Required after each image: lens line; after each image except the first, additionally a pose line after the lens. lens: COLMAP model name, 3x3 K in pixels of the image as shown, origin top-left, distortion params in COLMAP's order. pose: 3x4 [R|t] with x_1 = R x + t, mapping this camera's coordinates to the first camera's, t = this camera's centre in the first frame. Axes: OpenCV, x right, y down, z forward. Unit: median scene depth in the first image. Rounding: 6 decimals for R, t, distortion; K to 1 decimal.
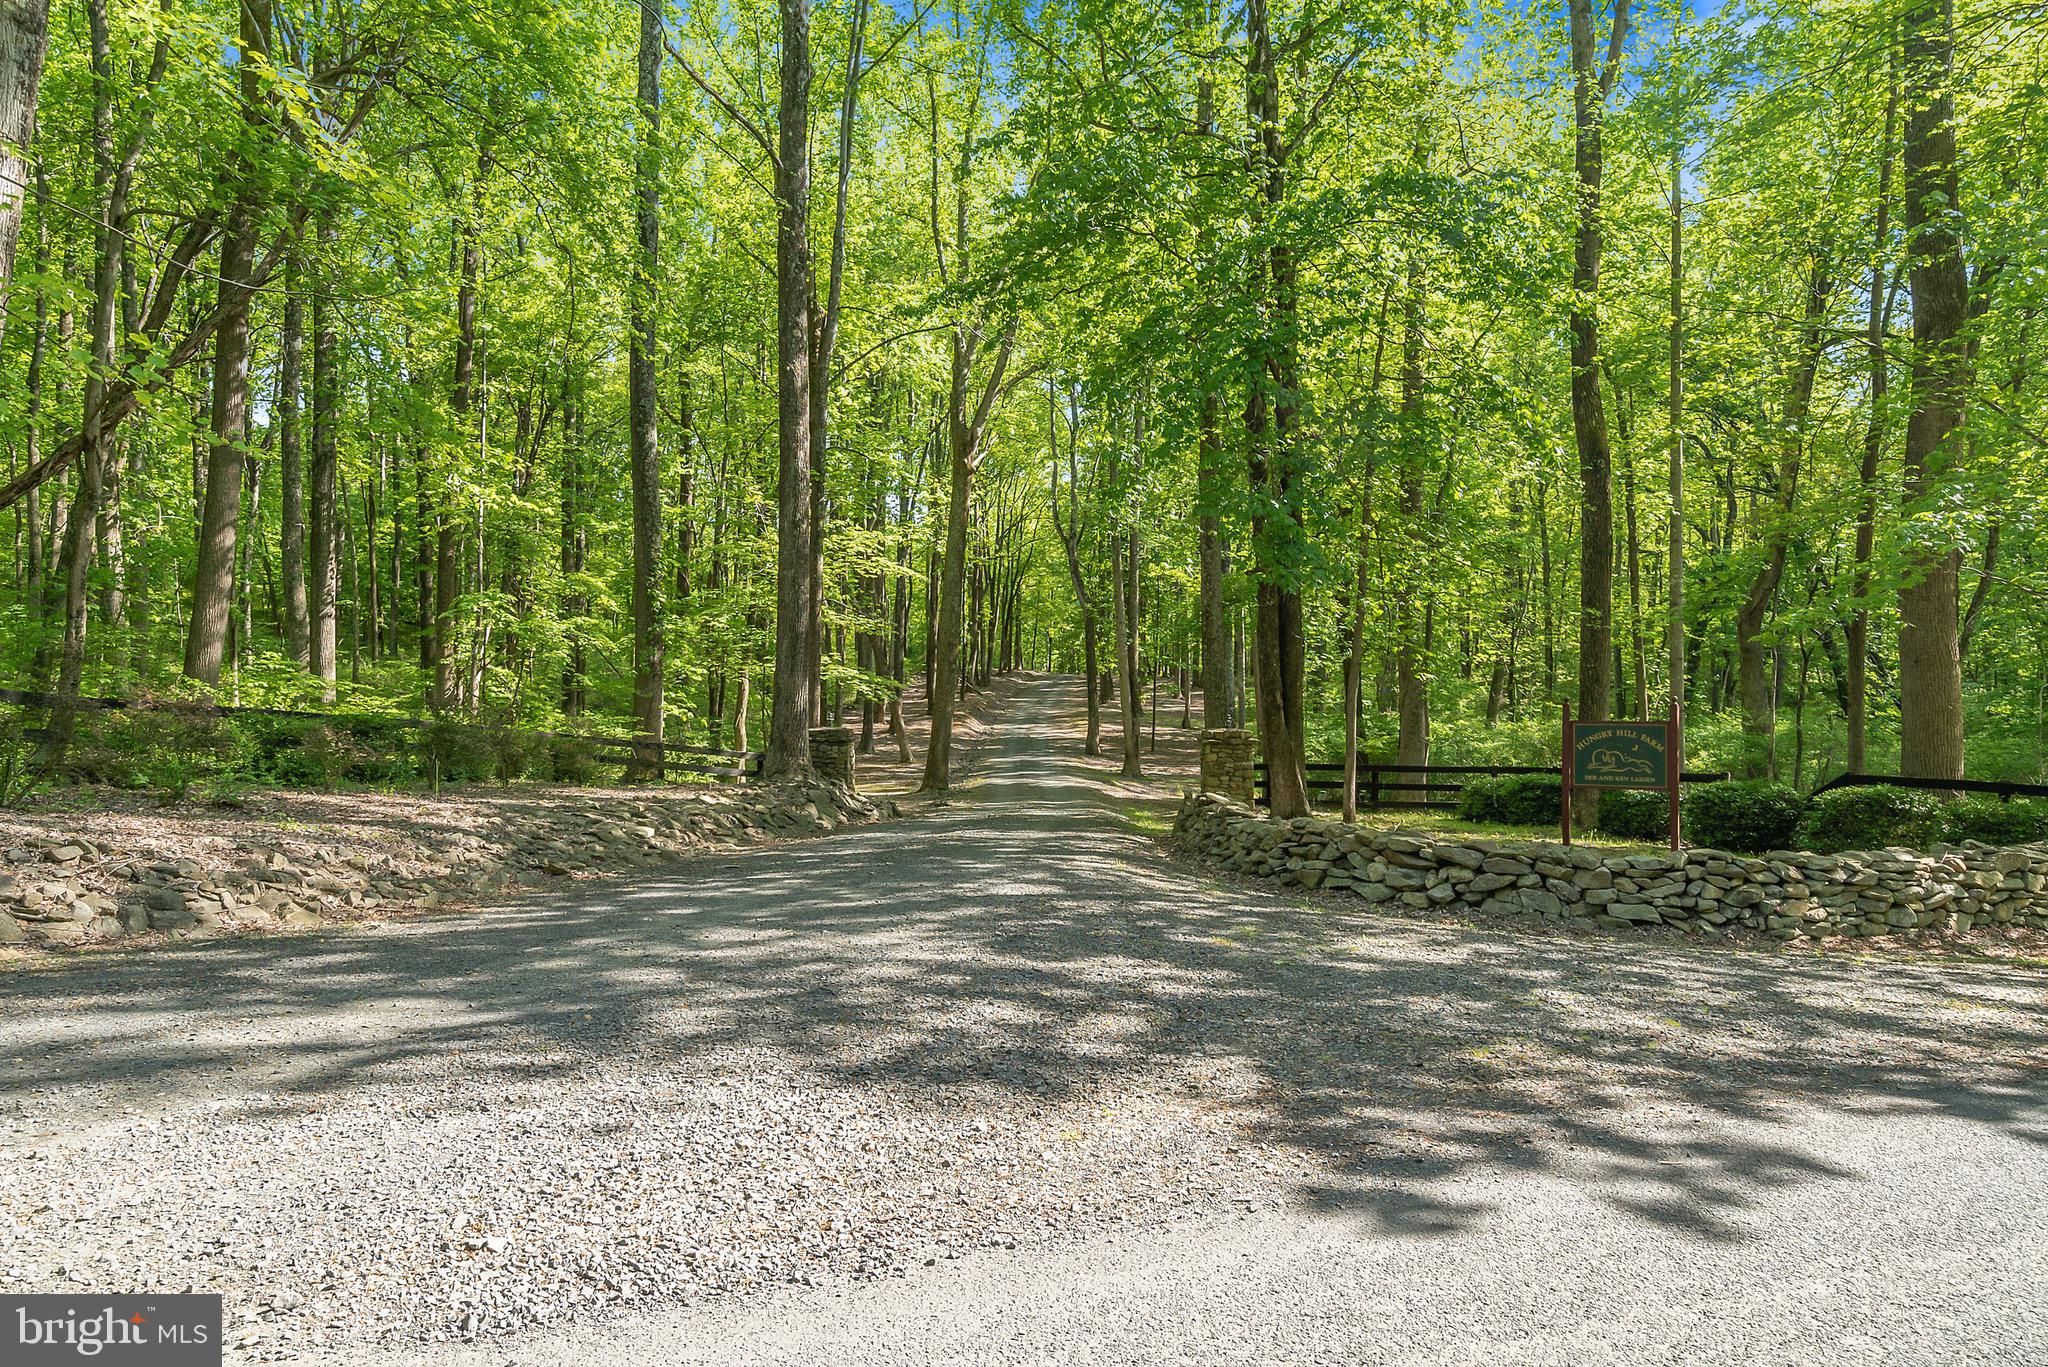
lens RADIAL K [[1370.9, 0, 1031.1], [0, 1370.9, 729.5], [0, 0, 1]] dist [0.002257, 0.002533]
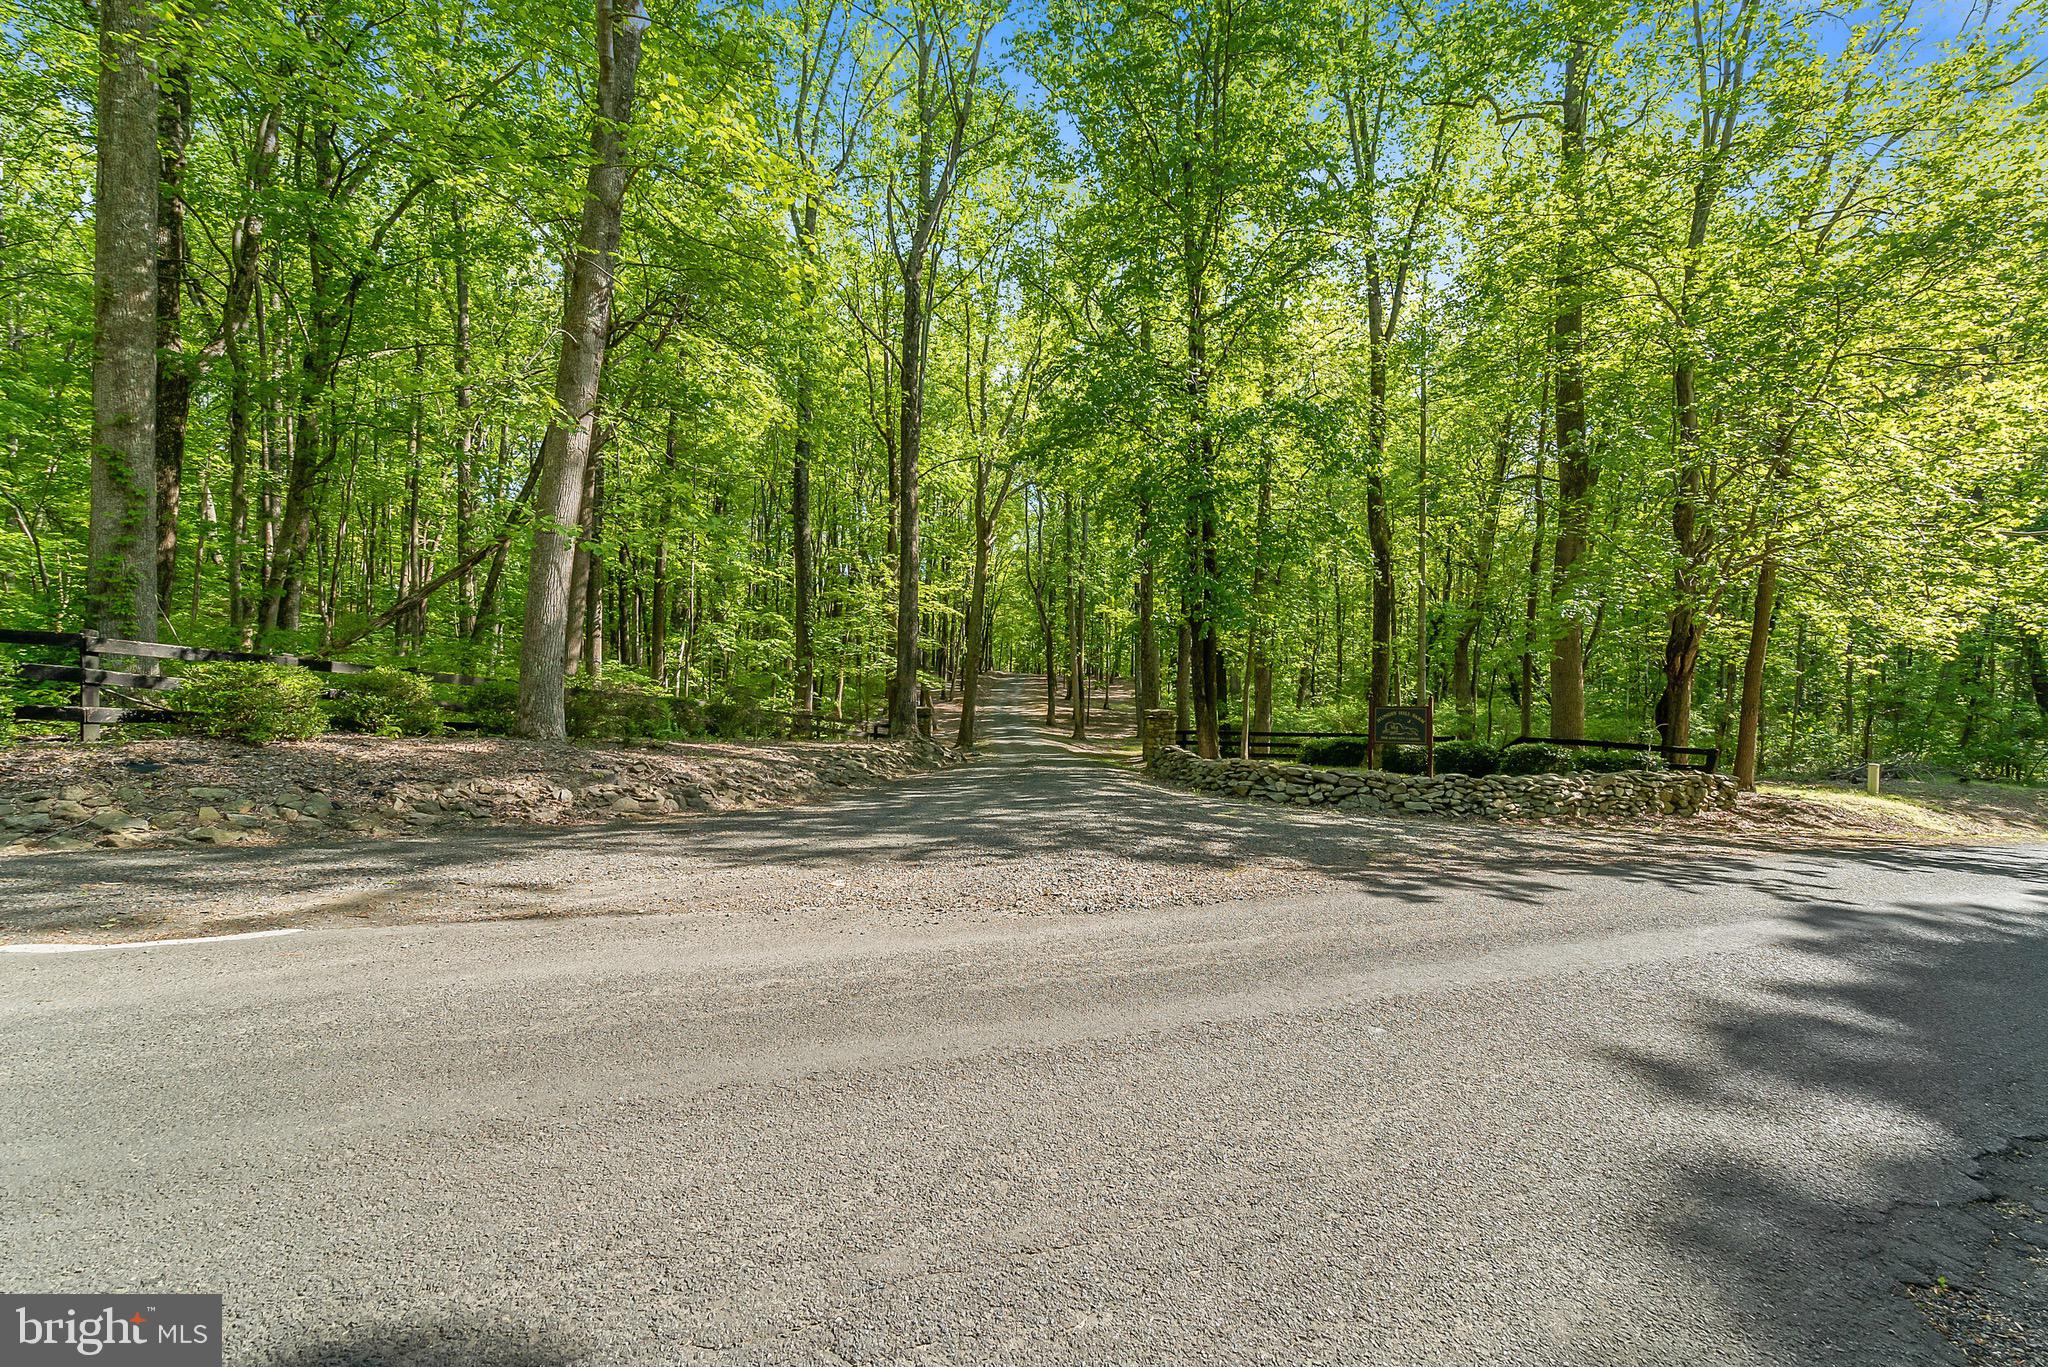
lens RADIAL K [[938.8, 0, 1021.5], [0, 938.8, 714.7], [0, 0, 1]] dist [0.000217, 0.000407]
pose [[0.998411, 0.006518, 0.055976, -0.094226], [-0.006792, 0.999966, 0.004696, 0.001515], [-0.055943, -0.005069, 0.998421, -0.139505]]
